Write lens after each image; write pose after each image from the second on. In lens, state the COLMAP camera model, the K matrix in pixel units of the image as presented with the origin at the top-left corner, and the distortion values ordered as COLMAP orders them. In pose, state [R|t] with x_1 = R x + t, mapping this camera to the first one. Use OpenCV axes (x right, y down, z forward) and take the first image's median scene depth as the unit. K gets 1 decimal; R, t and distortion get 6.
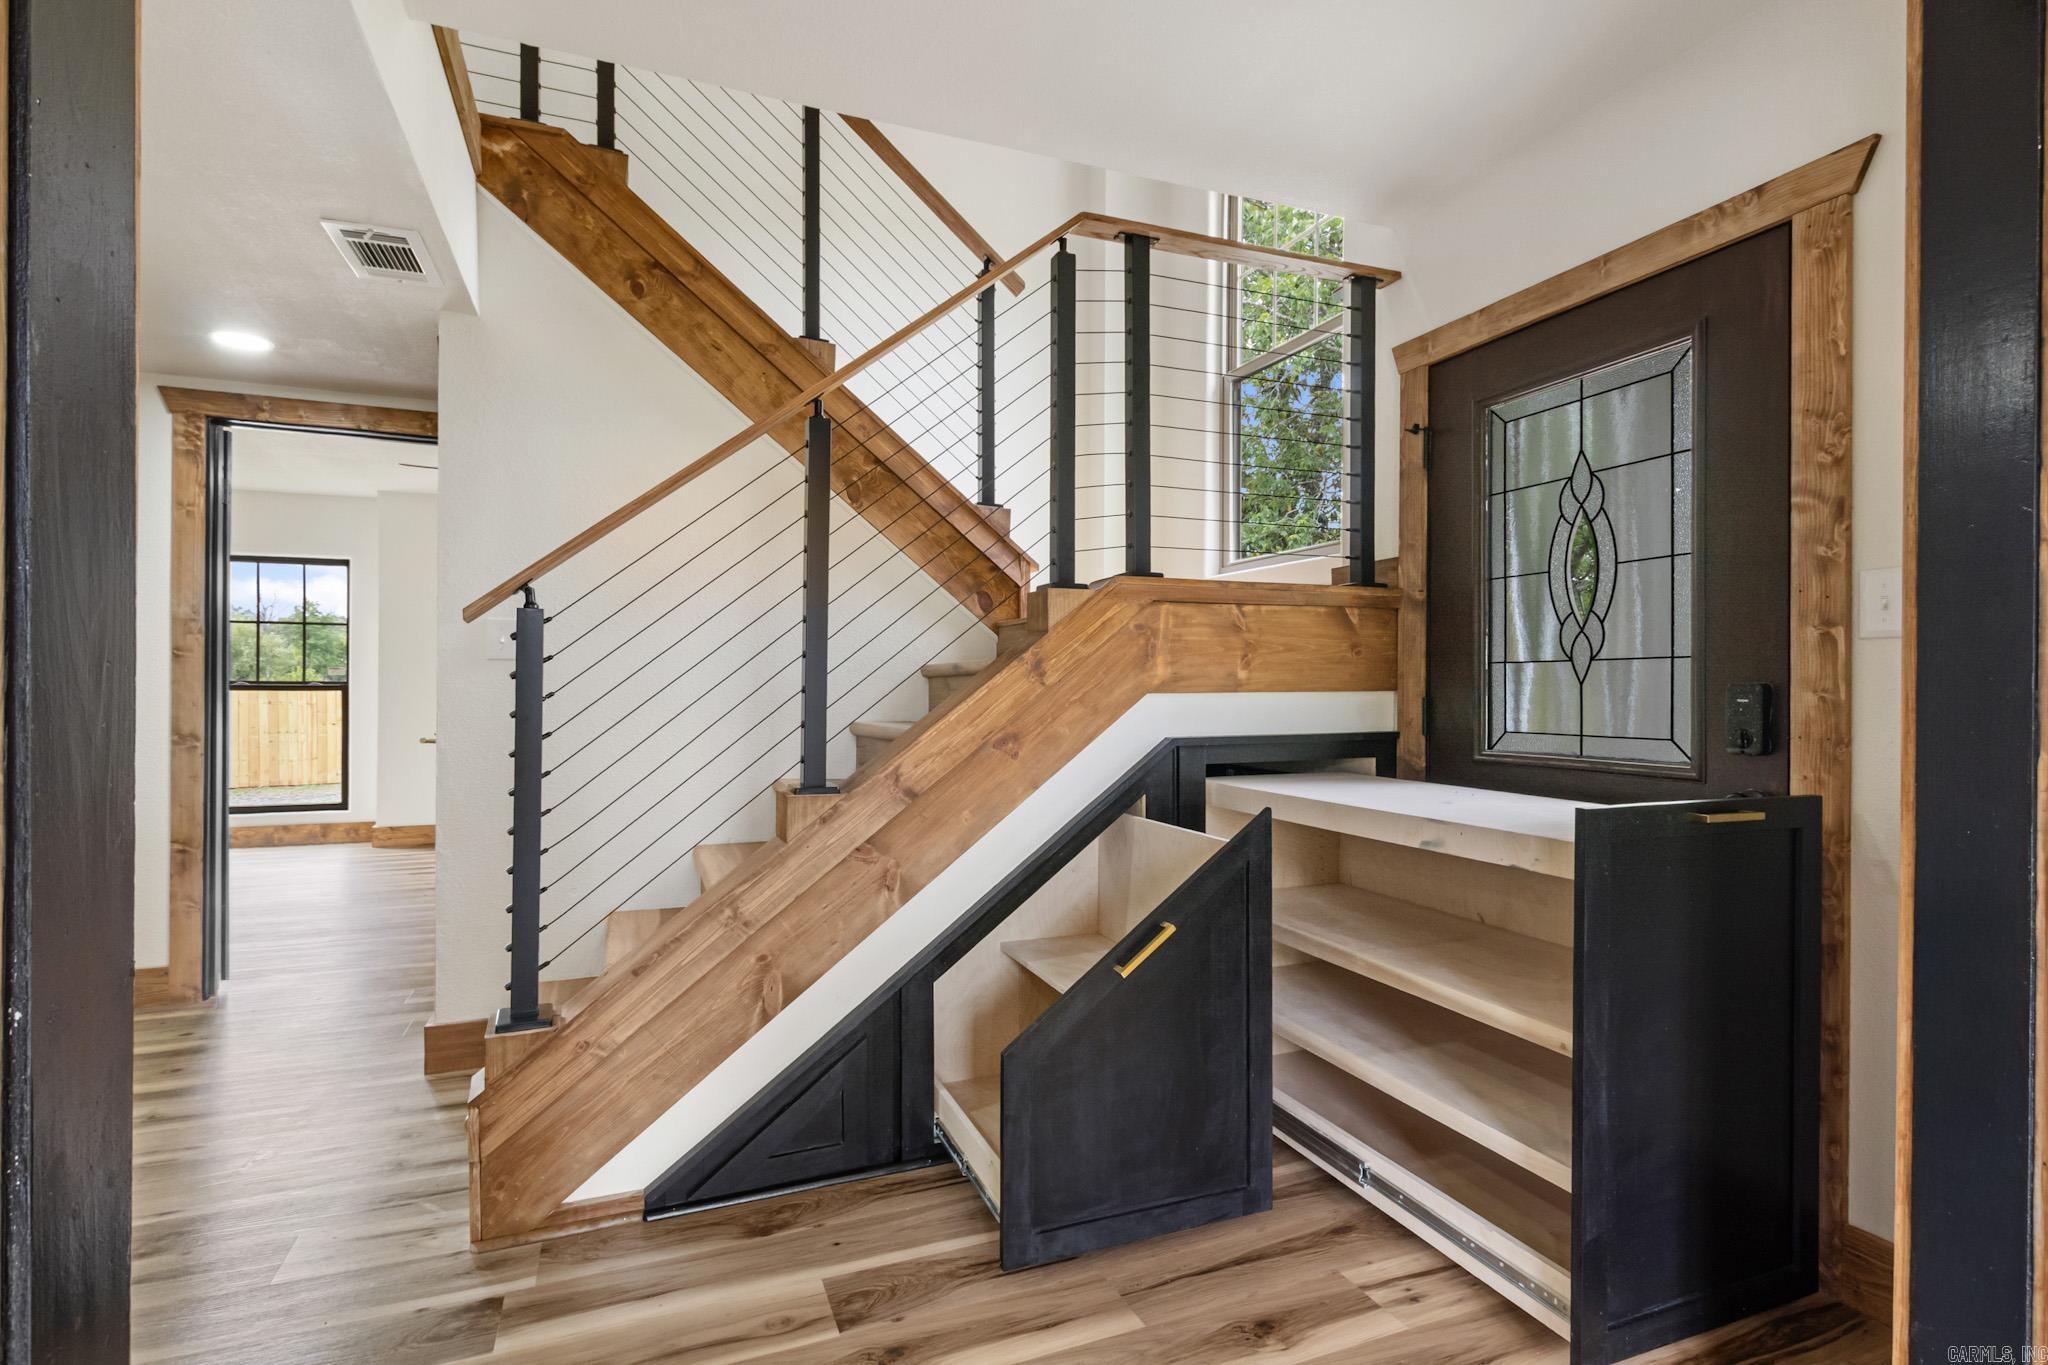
lens RADIAL K [[979.0, 0, 1019.6], [0, 979.0, 690.7], [0, 0, 1]] dist [0.004598, 0.000919]
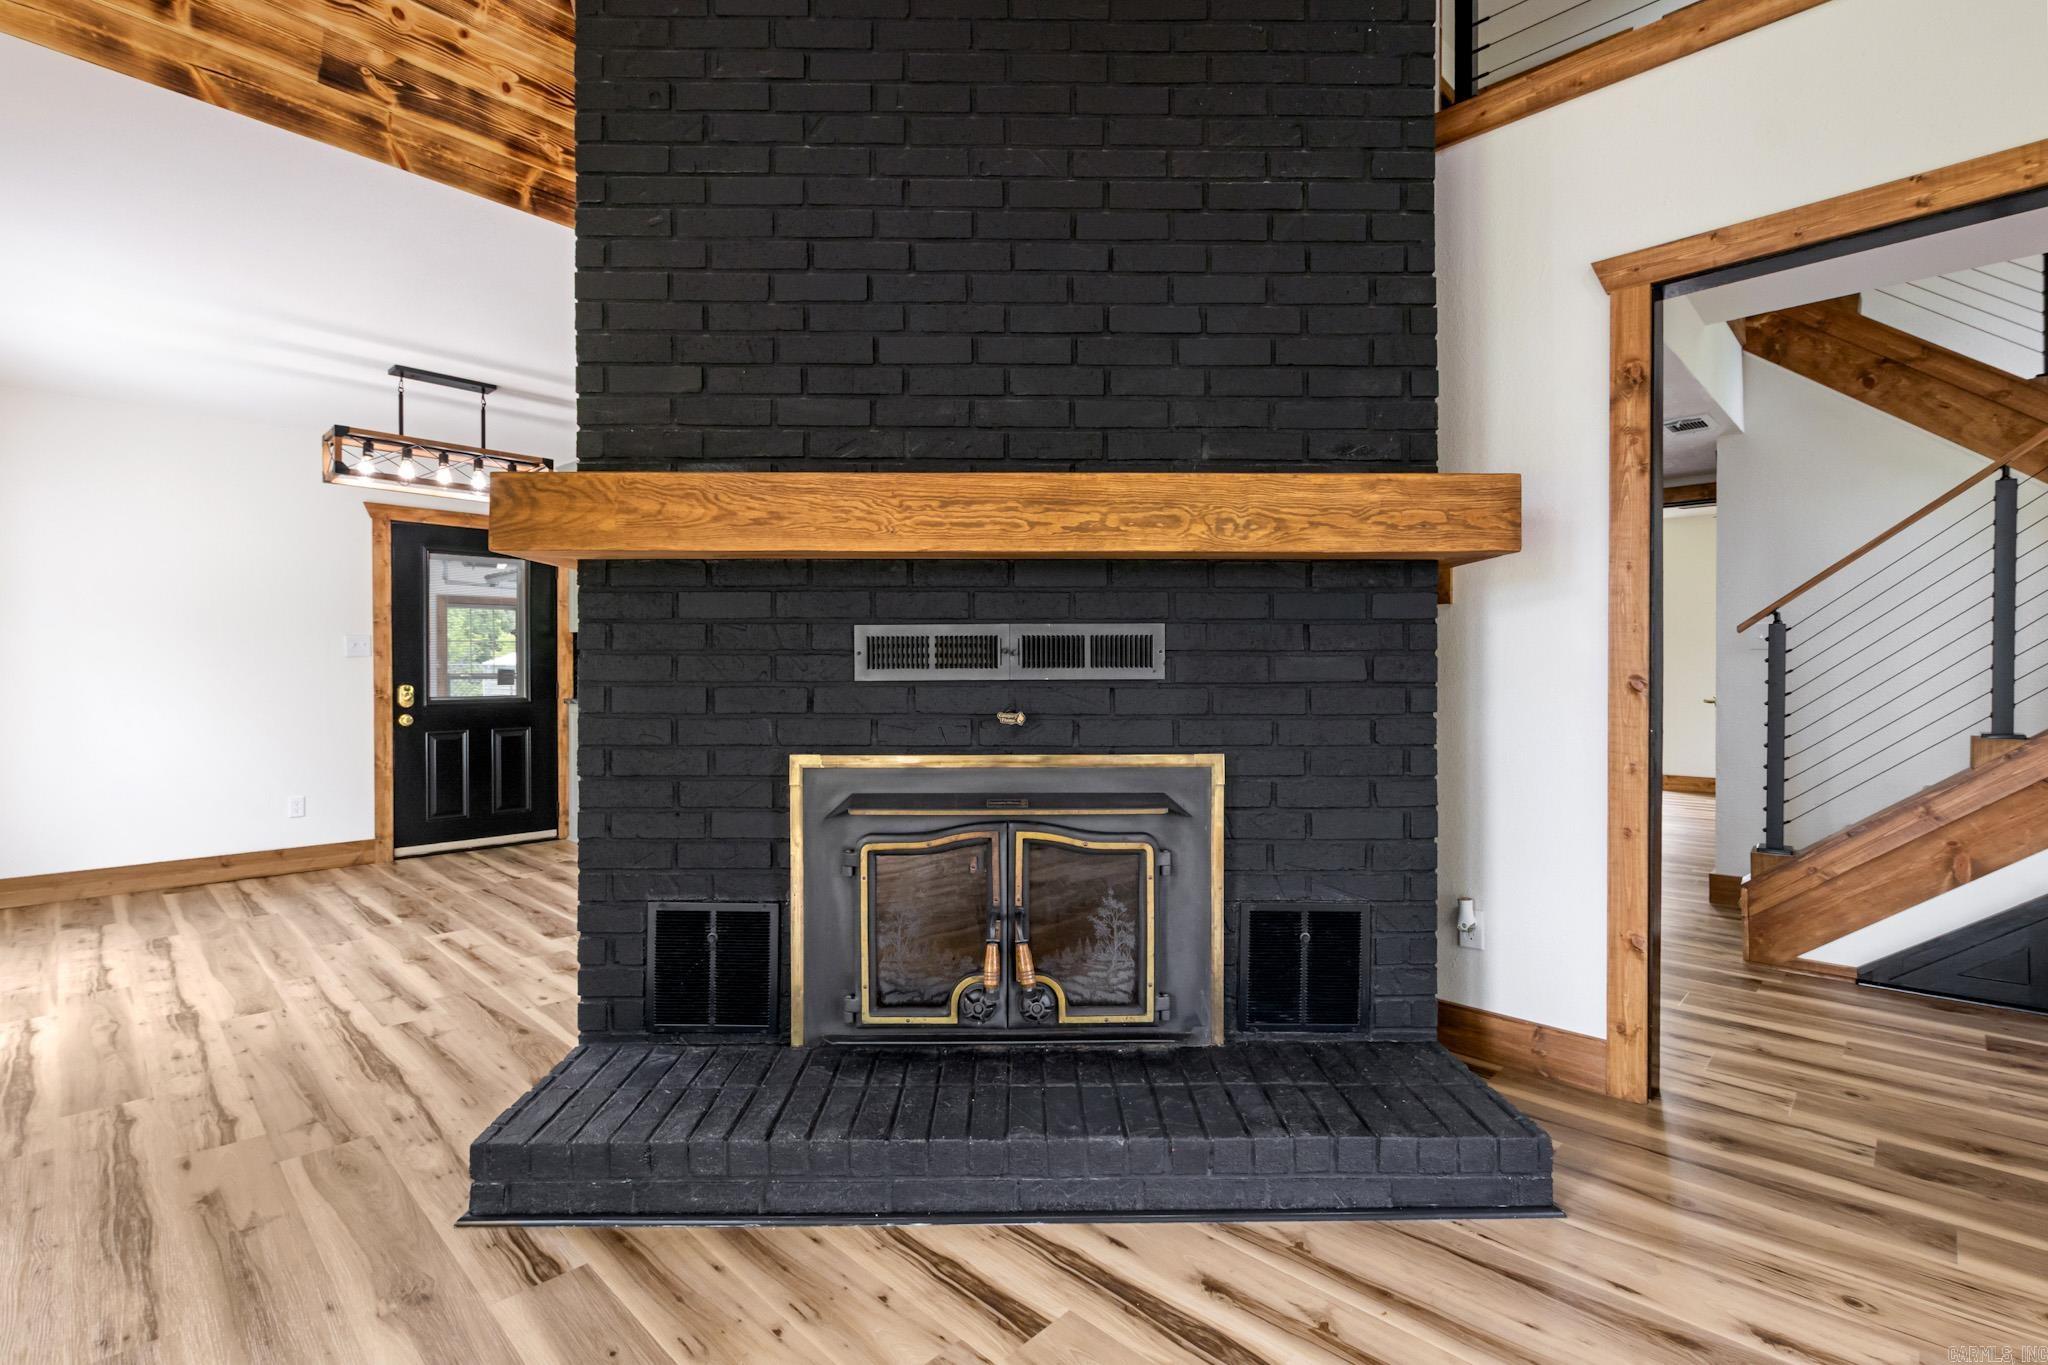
lens RADIAL K [[940.8, 0, 1024.1], [0, 940.8, 673.4], [0, 0, 1]] dist [0.000476, -0.000408]
pose [[0.406848, -0.001849, -0.913494, 0.424865], [0.001777, 0.999998, -0.001233, 0.006745], [0.913494, -0.001122, 0.406850, -0.796760]]
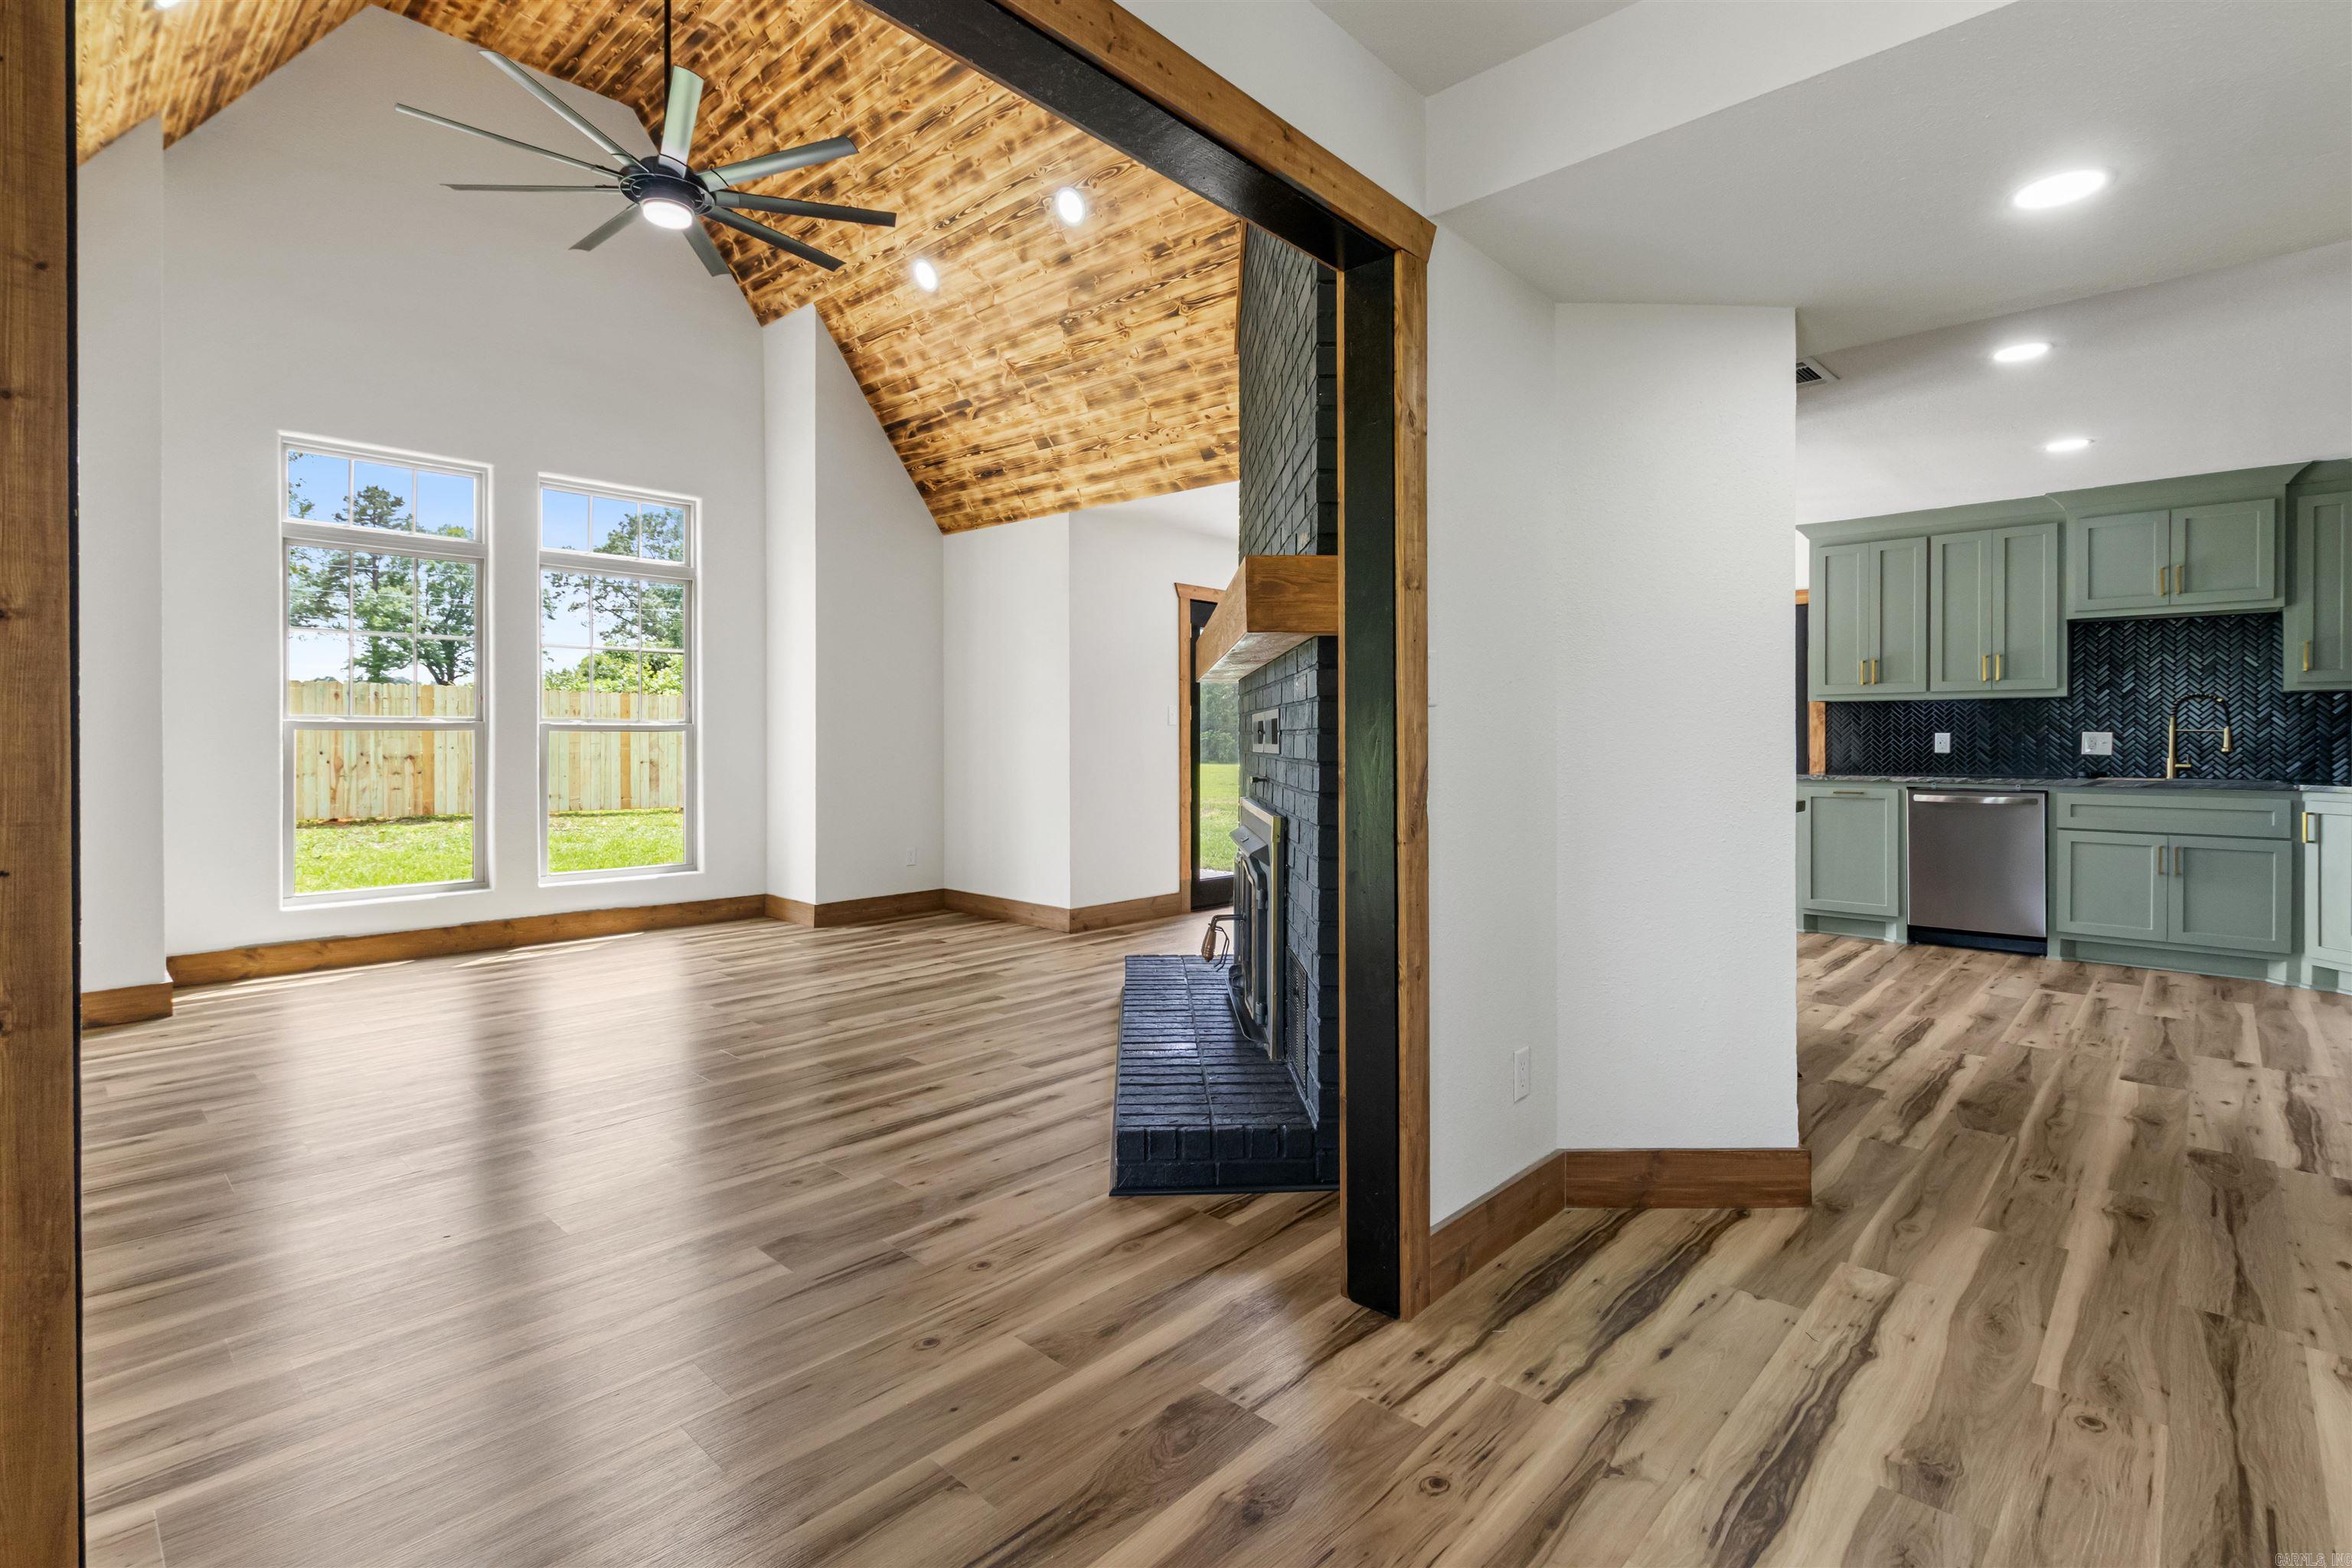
lens RADIAL K [[1092.8, 0, 1164.3], [0, 1092.8, 737.6], [0, 0, 1]] dist [0.002299, -0.000753]
pose [[-0.908634, -0.004935, -0.417564, 0.309119], [-0.005192, 0.999986, -0.000519, -0.008224], [0.417561, 0.001696, -0.908647, 0.957736]]
